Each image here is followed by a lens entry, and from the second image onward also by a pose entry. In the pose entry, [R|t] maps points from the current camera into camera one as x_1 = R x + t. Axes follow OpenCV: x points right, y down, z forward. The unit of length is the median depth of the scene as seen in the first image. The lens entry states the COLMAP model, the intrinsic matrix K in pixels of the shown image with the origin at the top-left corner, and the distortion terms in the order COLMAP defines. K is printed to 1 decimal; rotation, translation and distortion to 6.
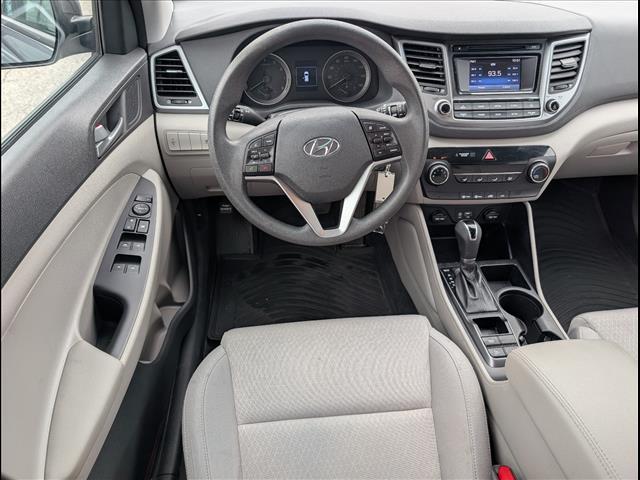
lens RADIAL K [[452.9, 0, 323.1], [0, 452.9, 241.9], [0, 0, 1]] dist [0.000678, -0.005725]
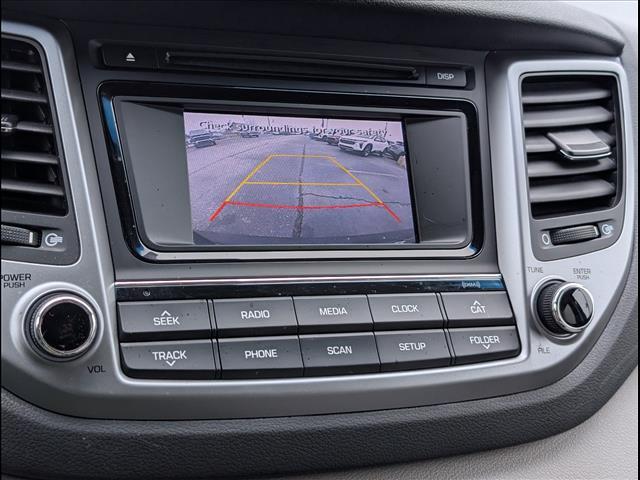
lens RADIAL K [[1002.1, 0, 305.4], [0, 1002.1, 239.7], [0, 0, 1]] dist [0.052942, 0.000000]
pose [[0.952004, 0.008184, 0.305977, 0.234073], [0.114354, 0.917749, -0.380343, -0.158114], [-0.283923, 0.397077, 0.872764, 0.592757]]
